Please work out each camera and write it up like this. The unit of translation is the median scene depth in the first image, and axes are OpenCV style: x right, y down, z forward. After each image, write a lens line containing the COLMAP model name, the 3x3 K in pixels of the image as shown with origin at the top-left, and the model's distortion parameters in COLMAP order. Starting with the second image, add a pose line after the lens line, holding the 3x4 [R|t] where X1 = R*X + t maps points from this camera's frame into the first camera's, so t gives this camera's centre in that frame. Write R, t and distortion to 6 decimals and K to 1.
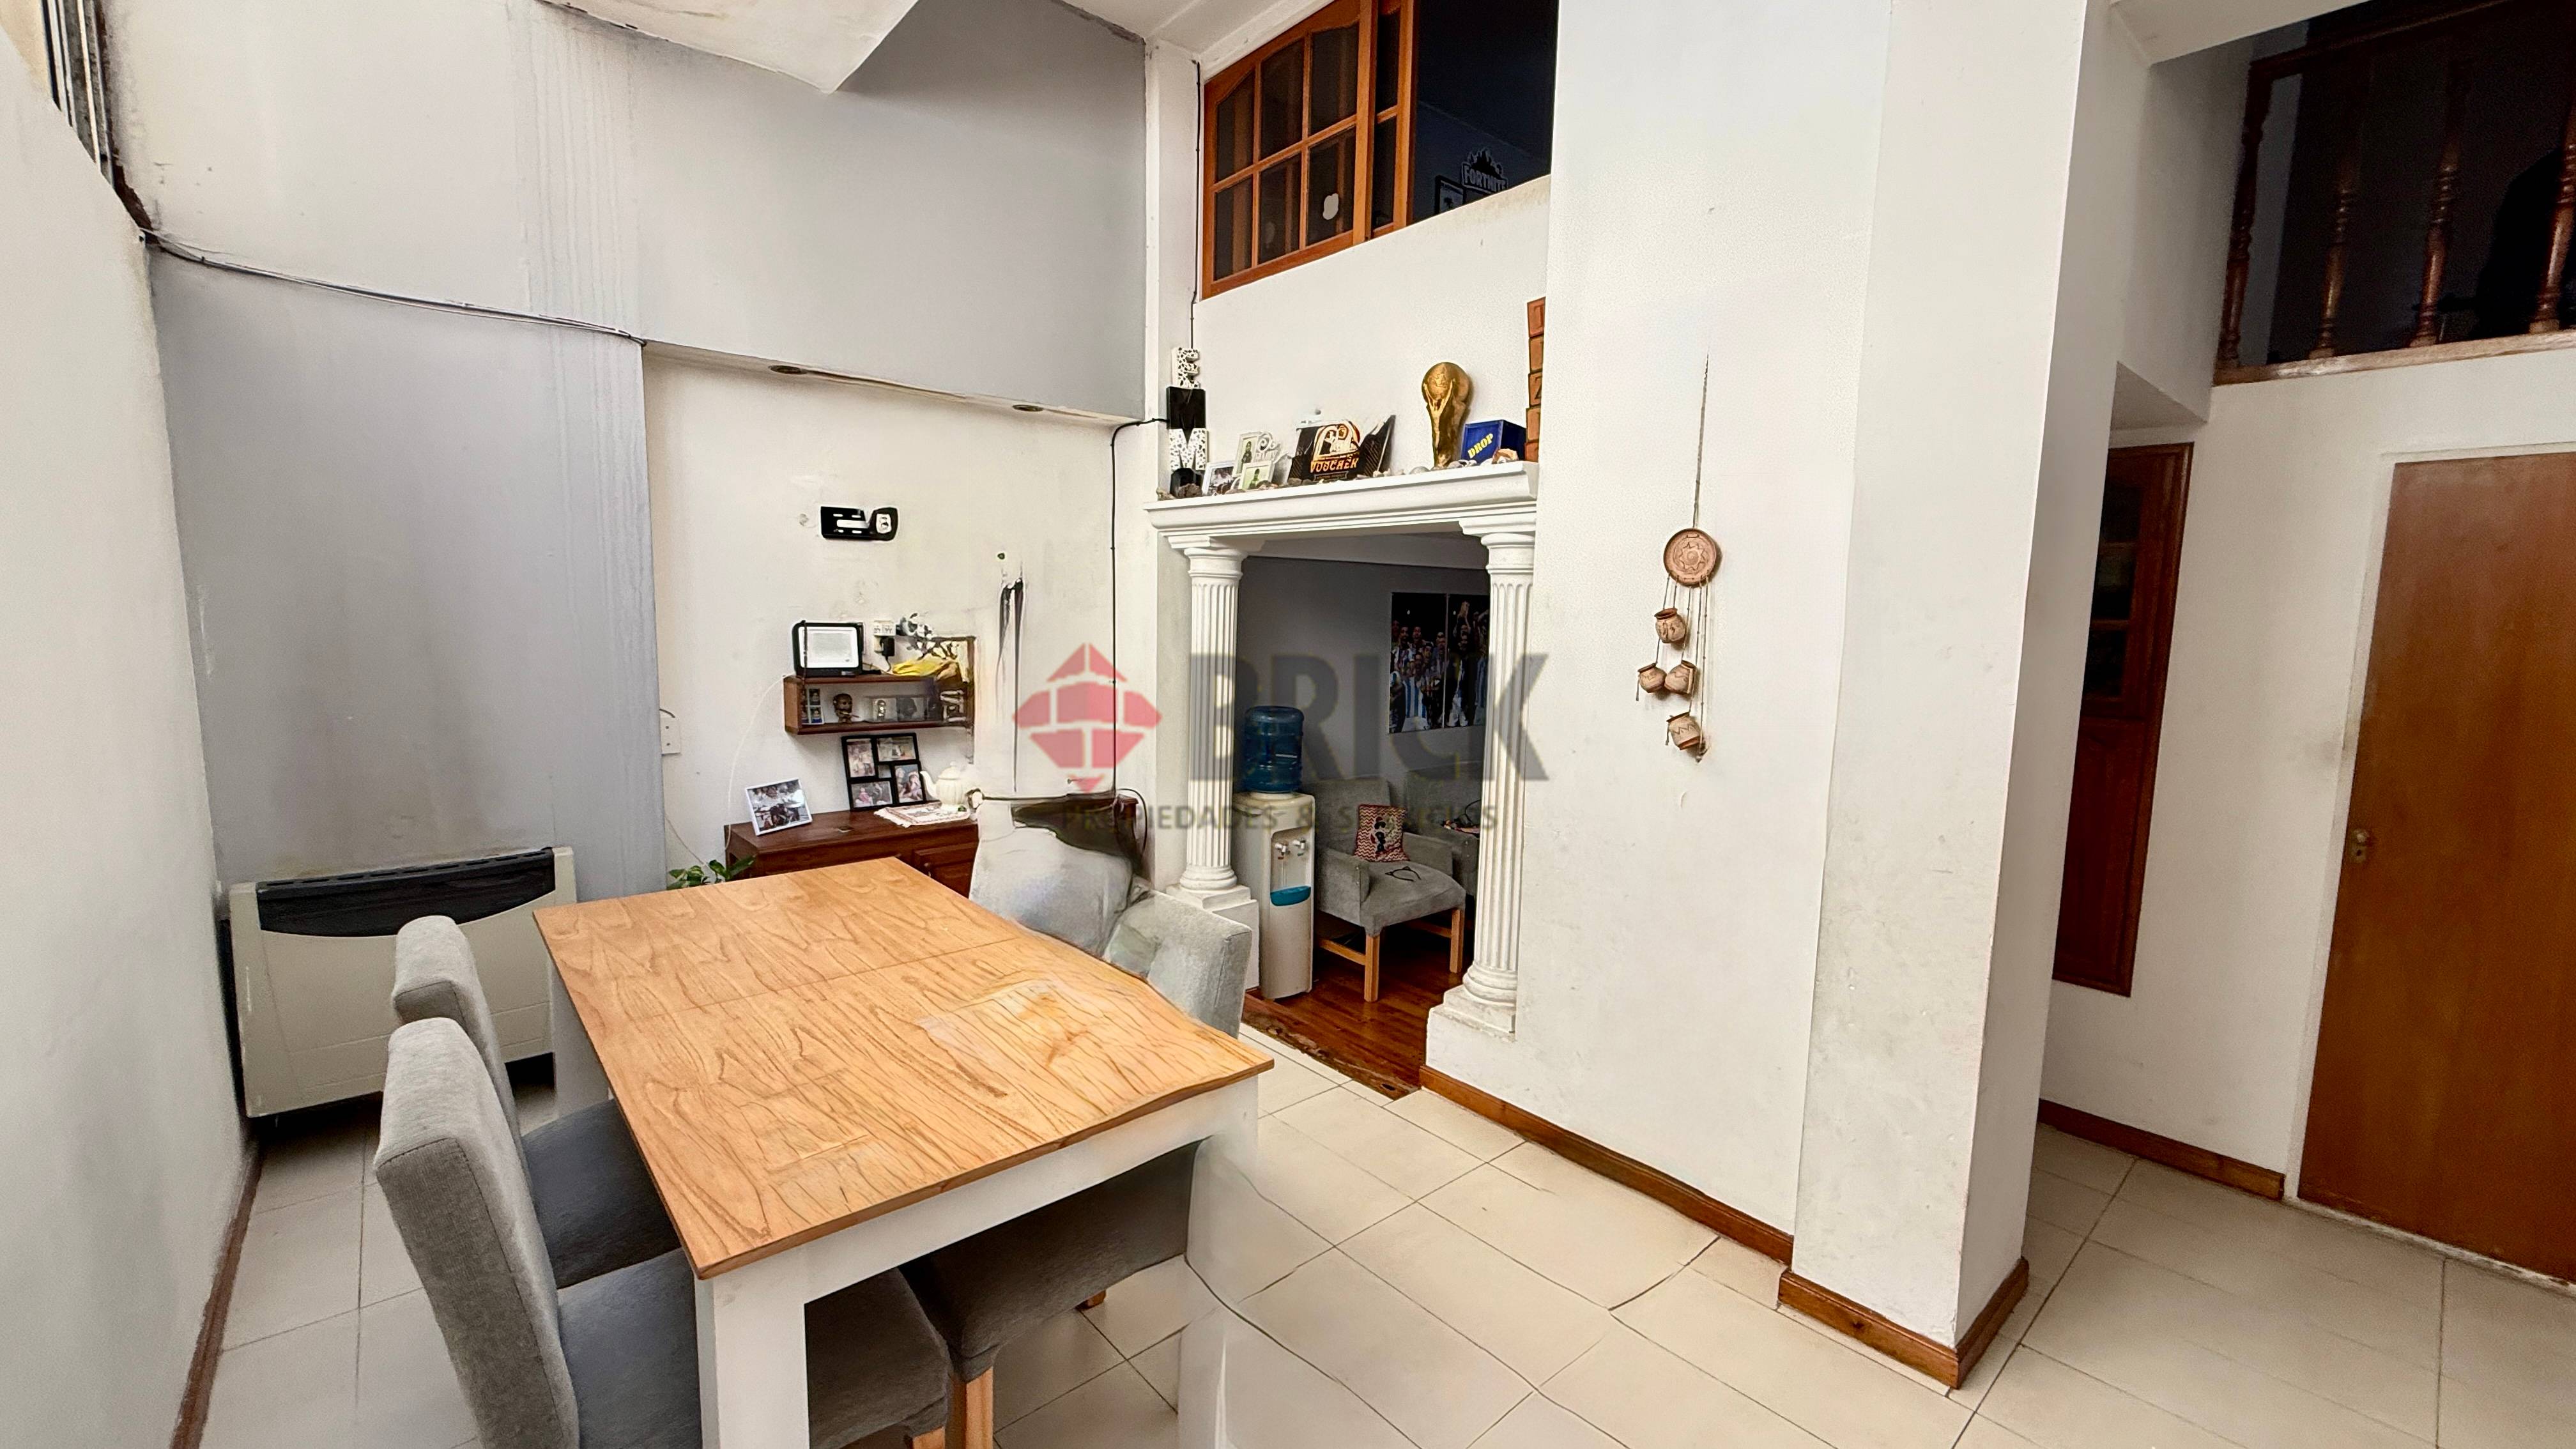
lens RADIAL K [[1021.6, 0, 1277.9], [0, 1021.6, 715.2], [0, 0, 1]] dist [-0.001032, 0.000350]
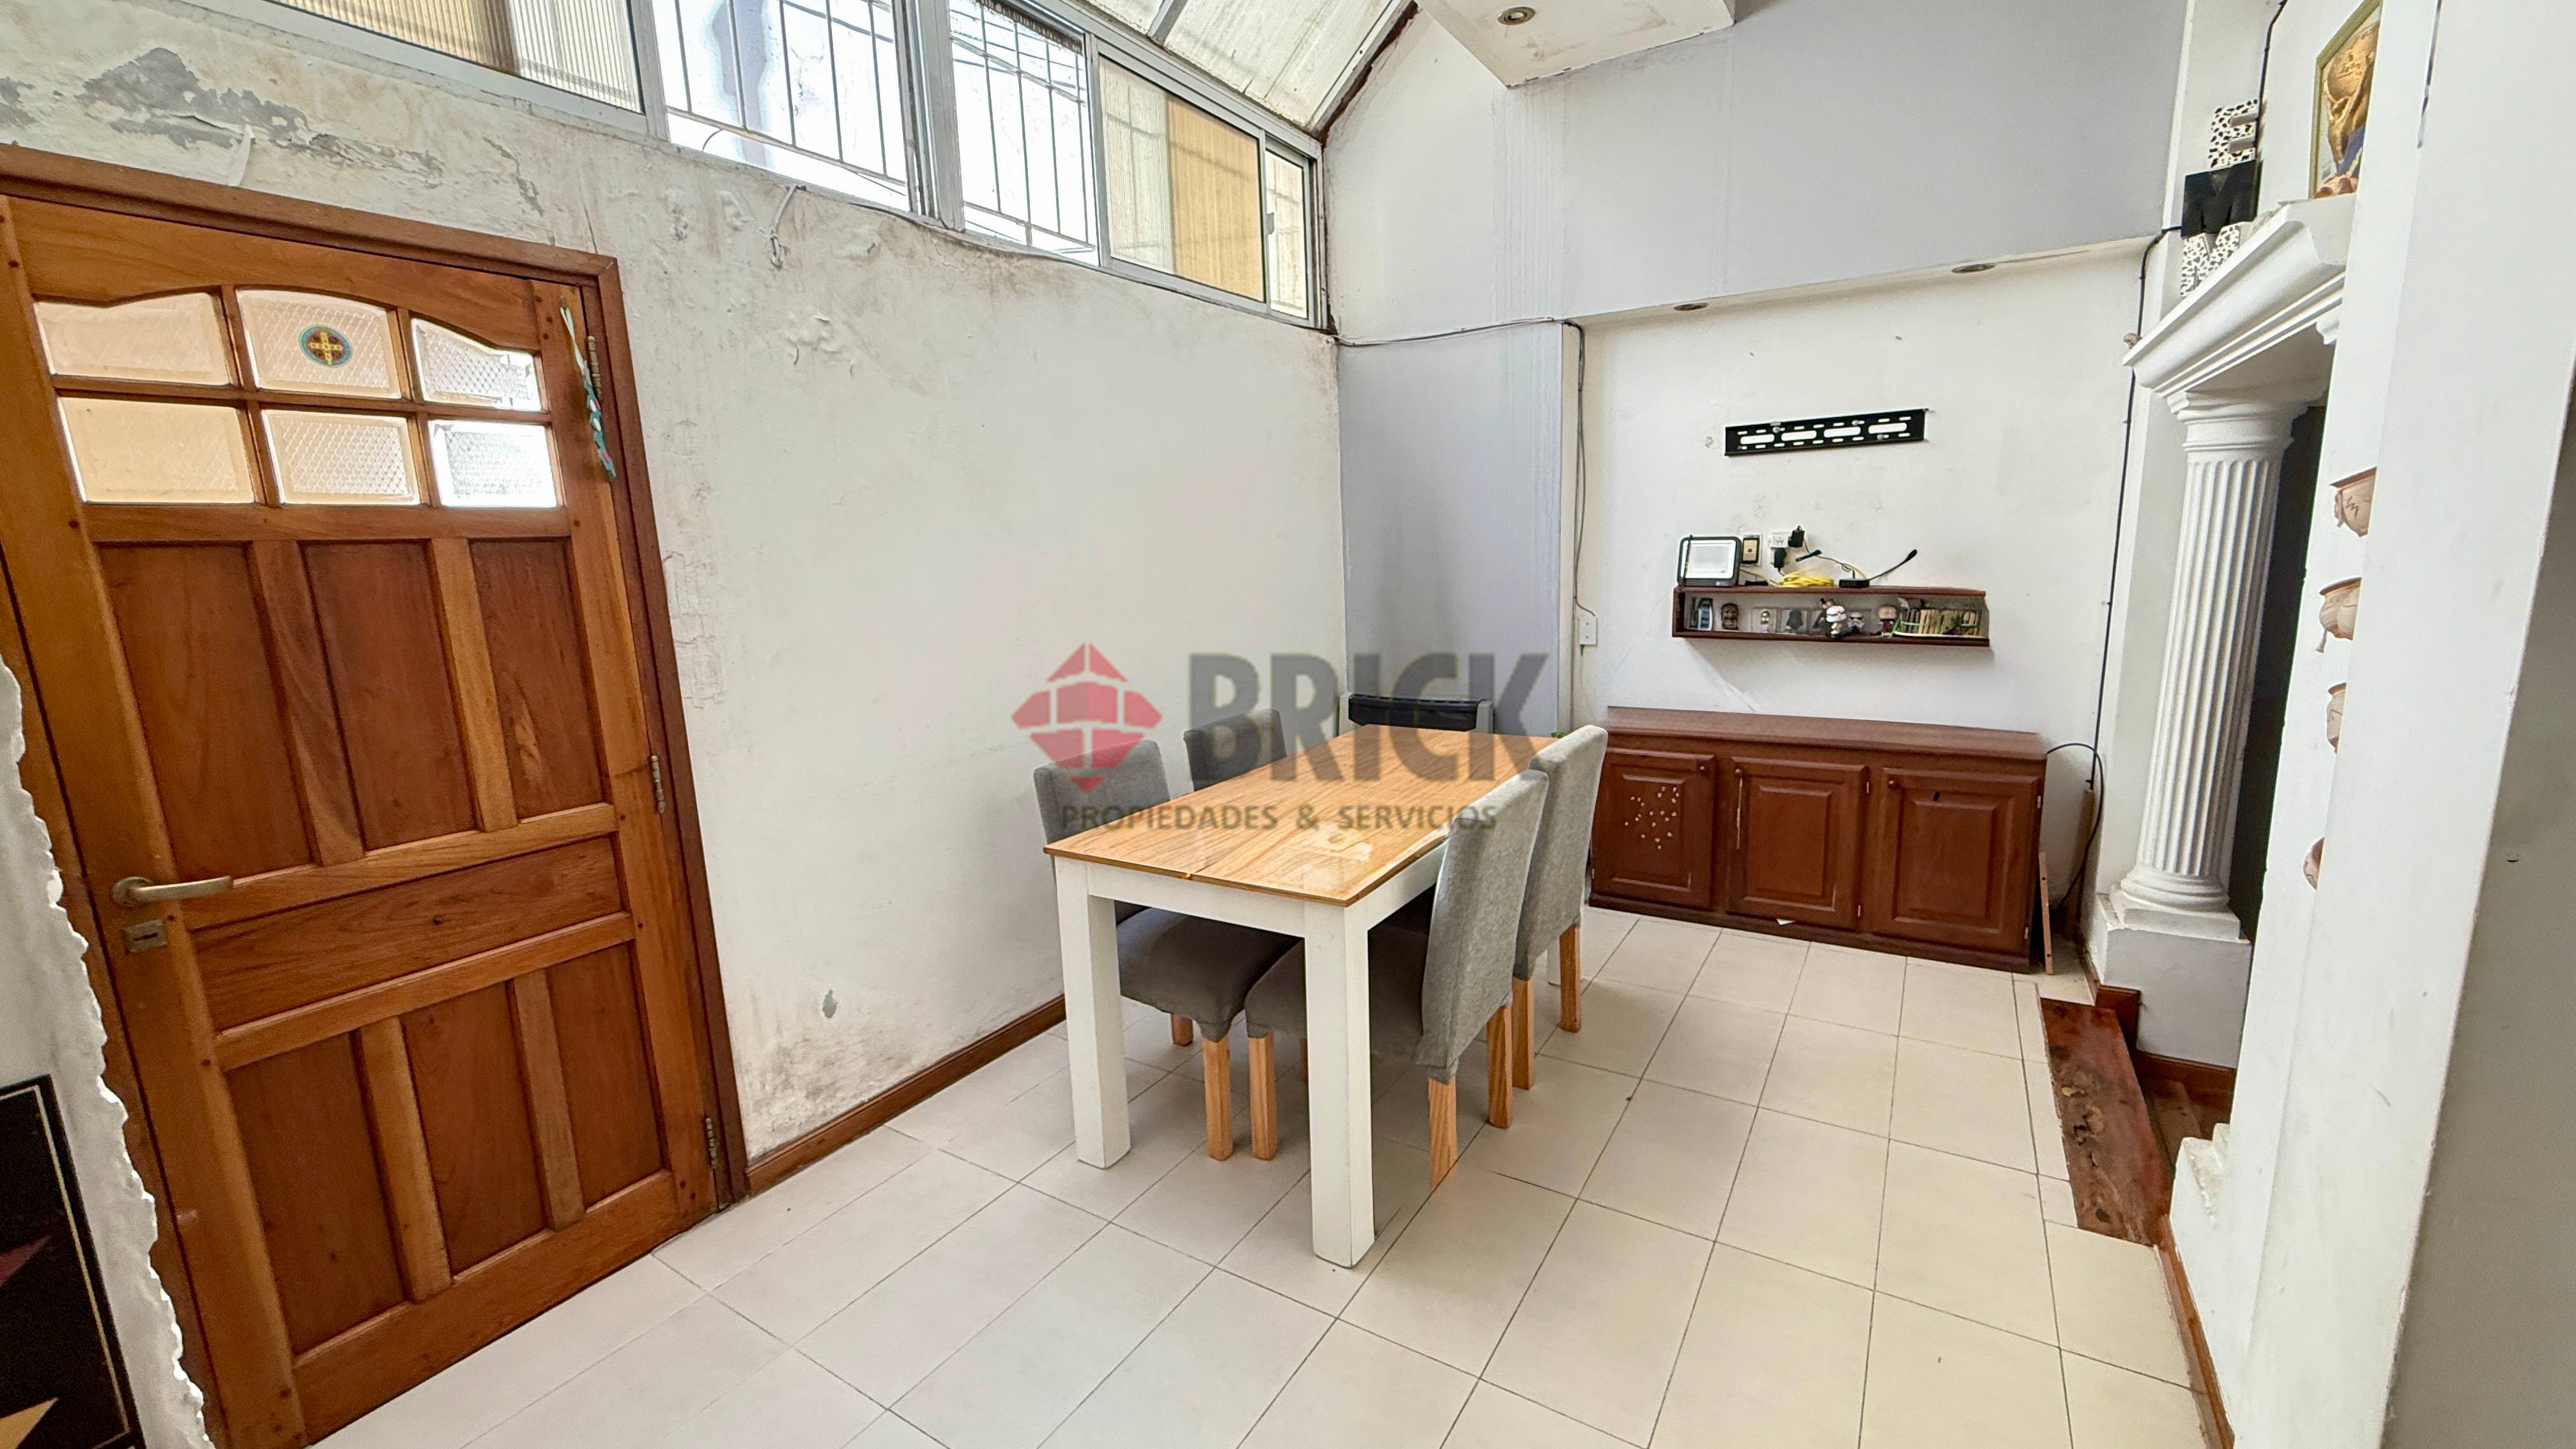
lens RADIAL K [[1021.6, 0, 1293.1], [0, 1021.6, 720.2], [0, 0, 1]] dist [-0.001032, 0.000350]
pose [[0.288378, 0.141720, -0.946971, 0.467952], [-0.060615, 0.989705, 0.129657, -0.010479], [0.955596, 0.020010, 0.293999, 0.248195]]
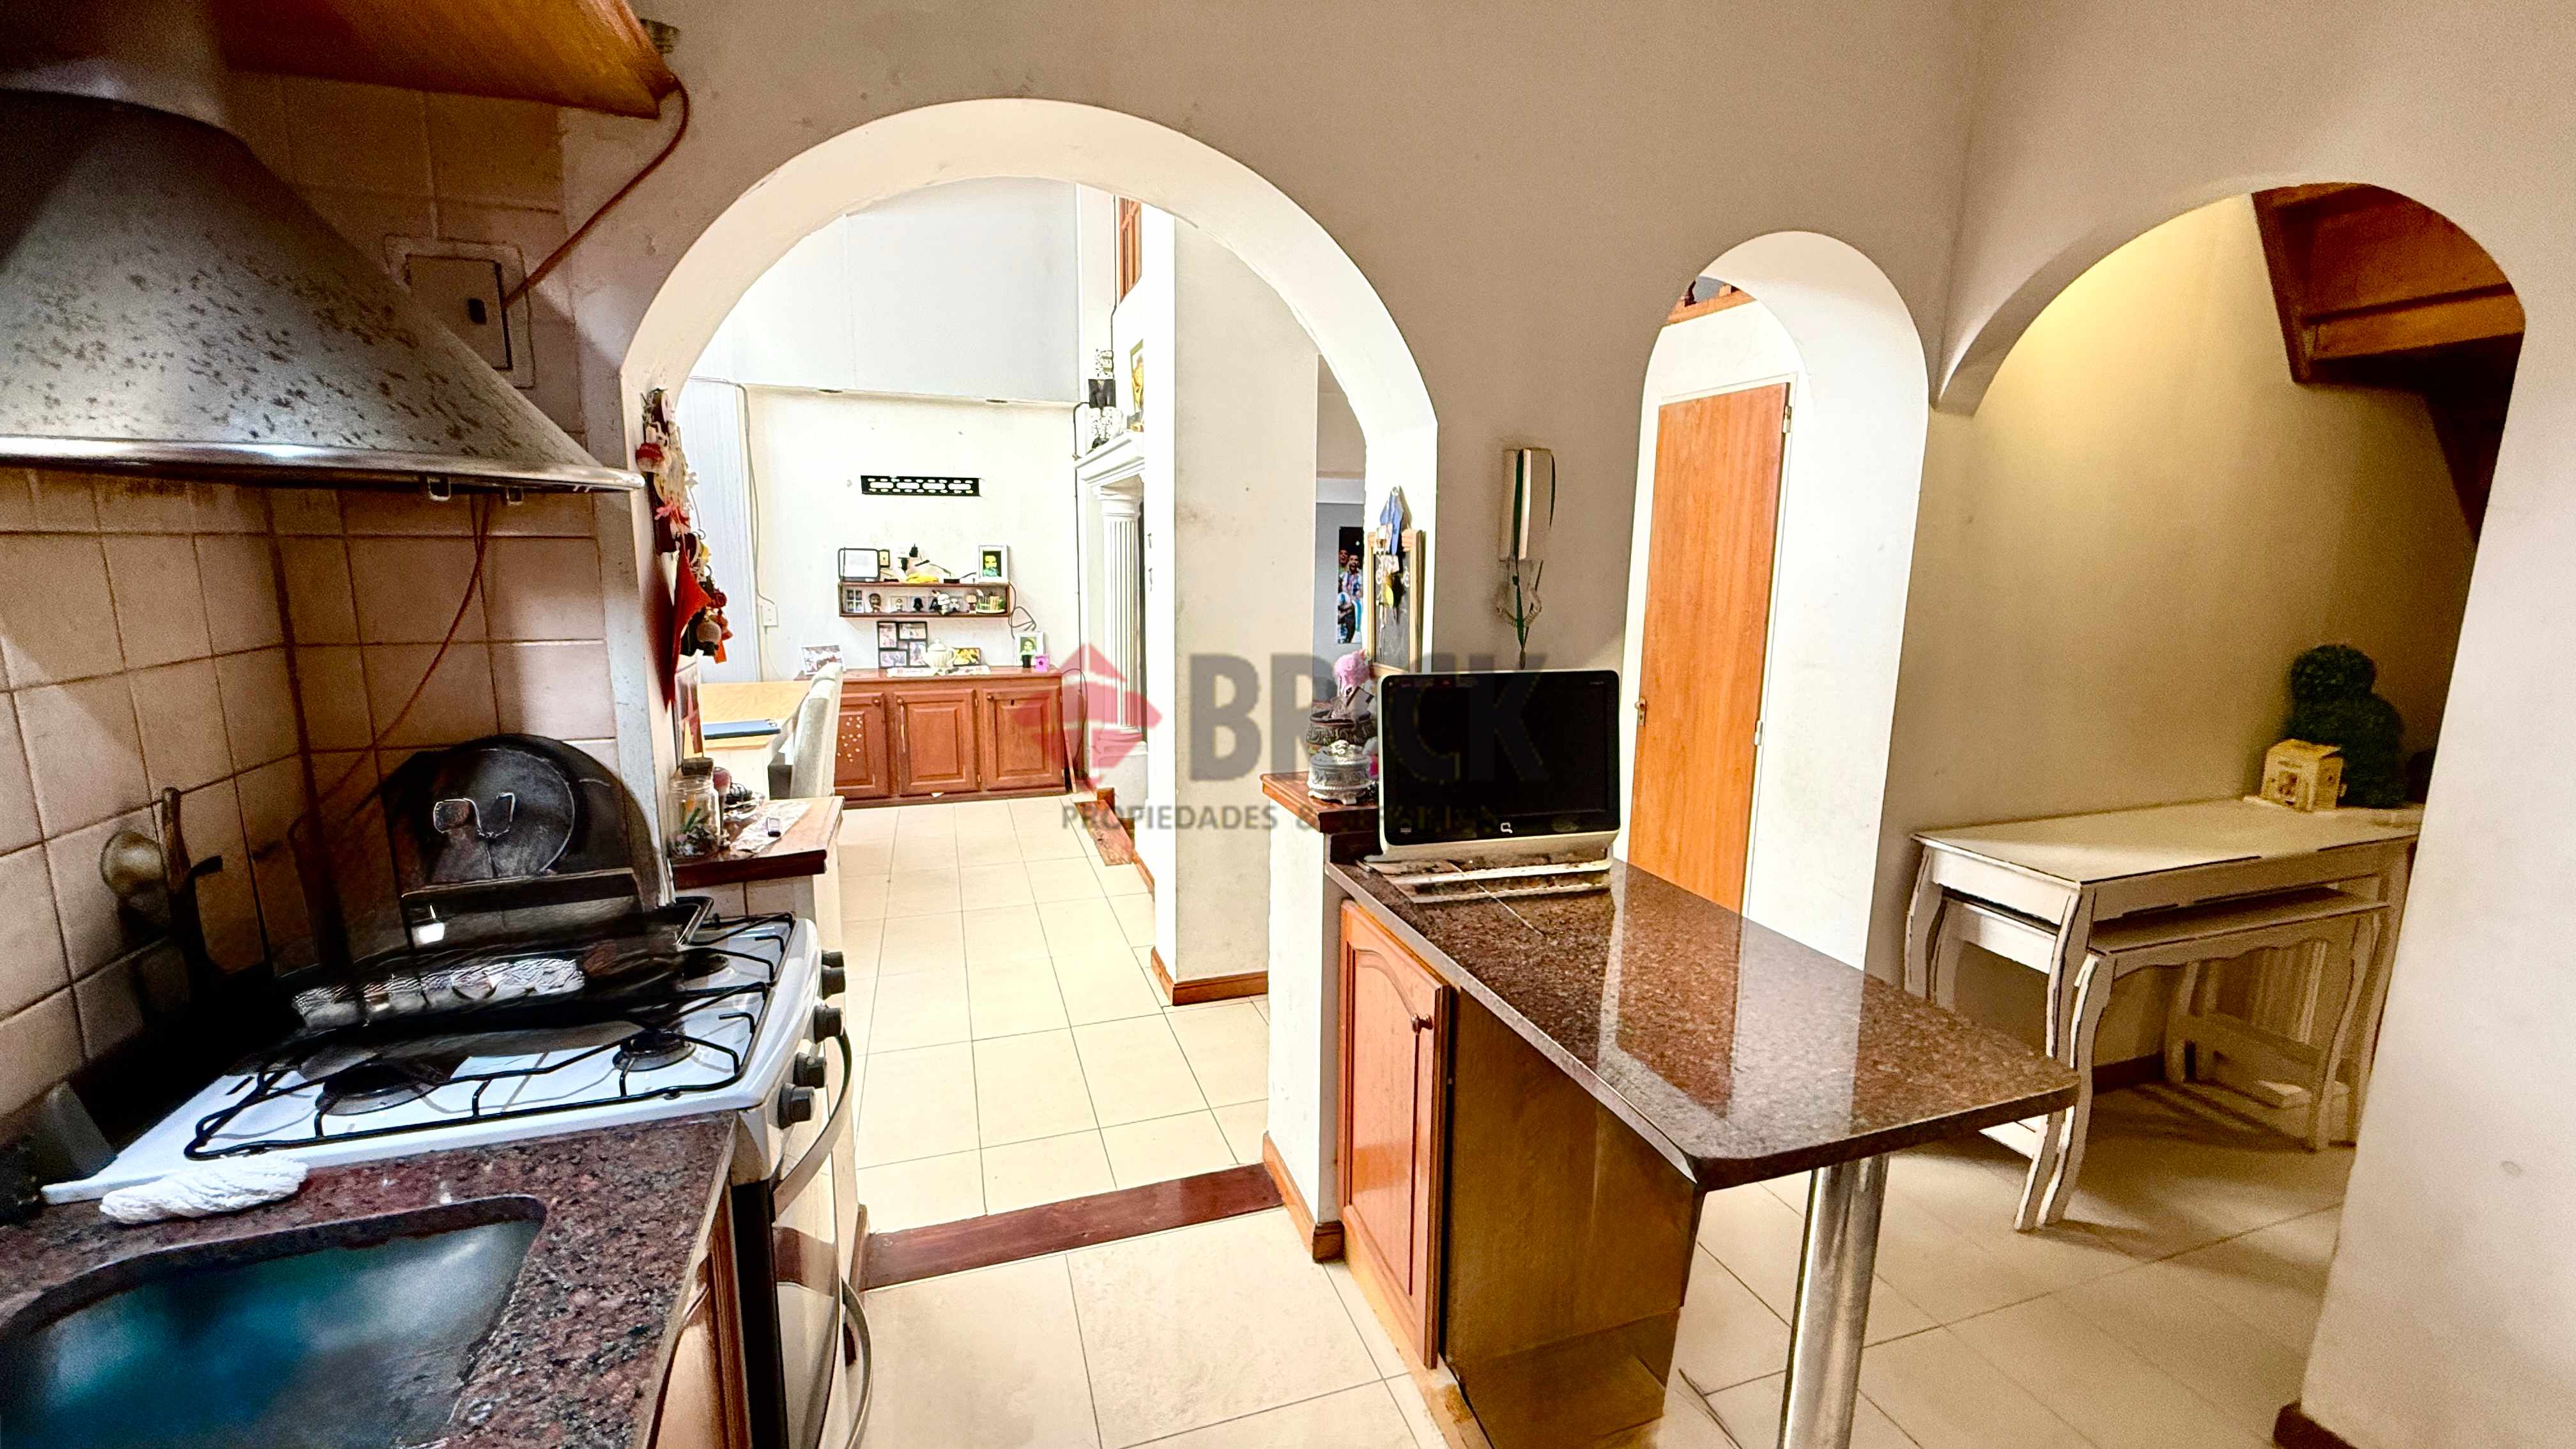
lens RADIAL K [[1021.6, 0, 1284.7], [0, 1021.6, 721.0], [0, 0, 1]] dist [-0.001032, 0.000350]
pose [[0.925643, 0.056050, -0.374224, 0.759511], [-0.035294, 0.997446, 0.062095, 0.054667], [0.376748, -0.044270, 0.925257, -0.232981]]
